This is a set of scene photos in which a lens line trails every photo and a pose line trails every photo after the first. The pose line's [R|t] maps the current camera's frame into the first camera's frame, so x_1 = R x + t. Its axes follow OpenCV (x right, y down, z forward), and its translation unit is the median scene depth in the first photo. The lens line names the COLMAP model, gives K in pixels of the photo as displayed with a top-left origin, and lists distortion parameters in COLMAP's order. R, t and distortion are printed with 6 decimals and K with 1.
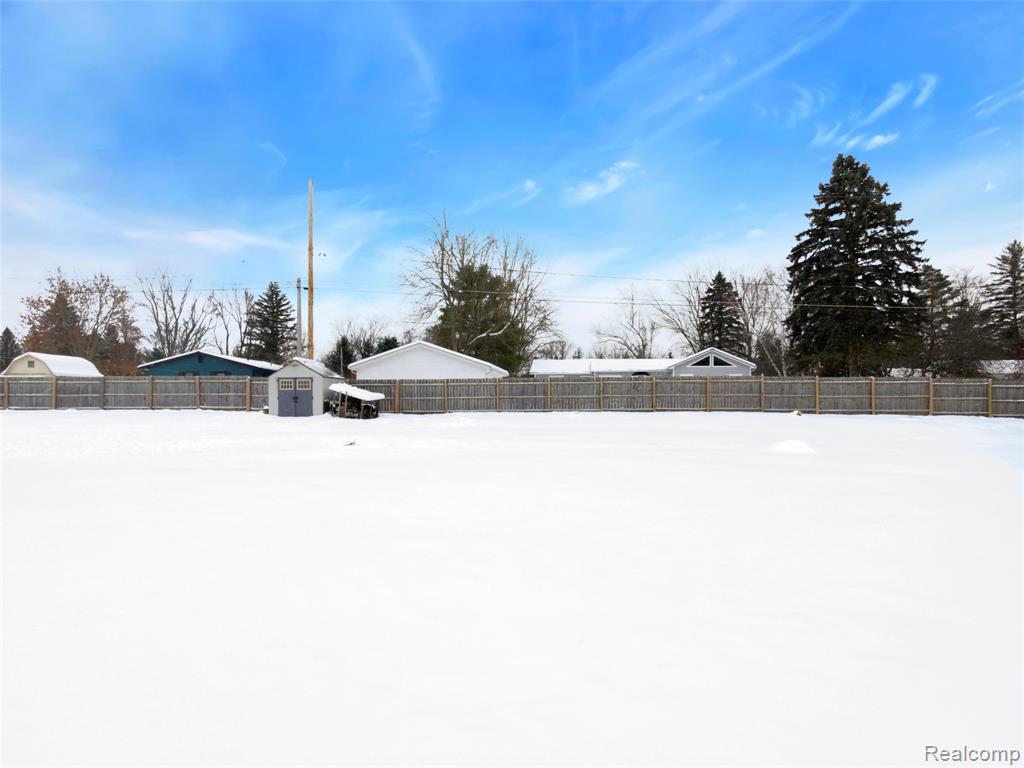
lens RADIAL K [[752.8, 0, 517.3], [0, 752.8, 393.8], [0, 0, 1]] dist [0.039248, -0.008764]
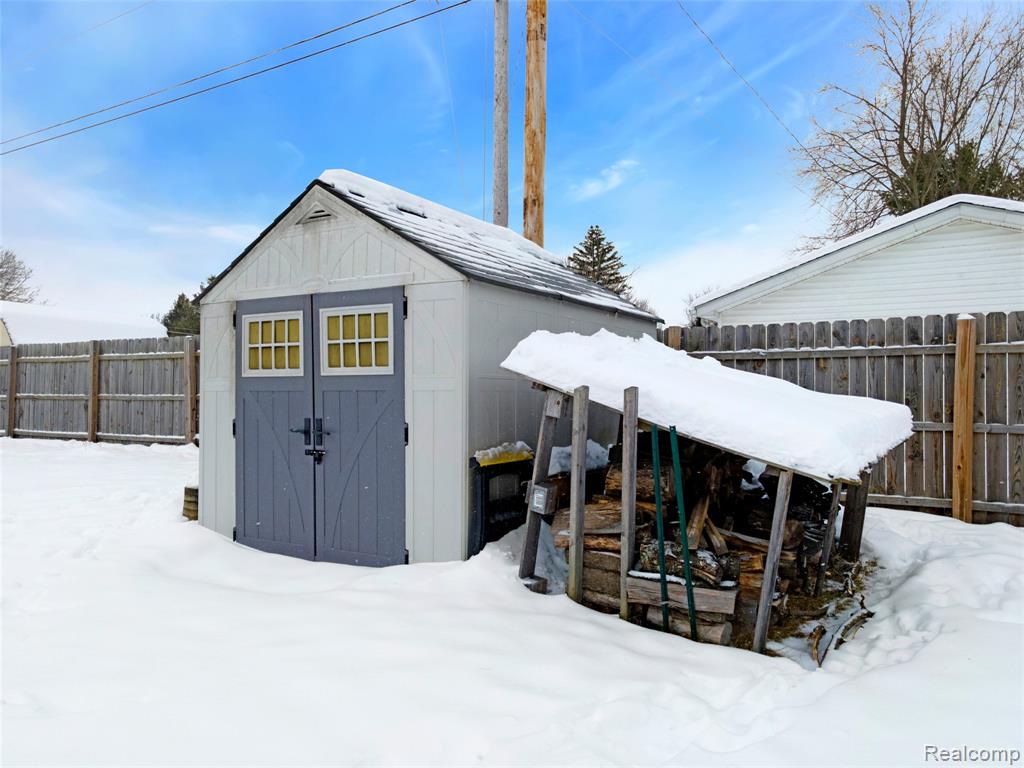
lens RADIAL K [[752.8, 0, 513.1], [0, 752.8, 391.1], [0, 0, 1]] dist [0.039248, -0.008764]
pose [[0.889611, 0.001550, -0.456716, -0.188212], [-0.000359, 0.999996, 0.002695, -0.002694], [0.456718, -0.002233, 0.889609, 0.882137]]
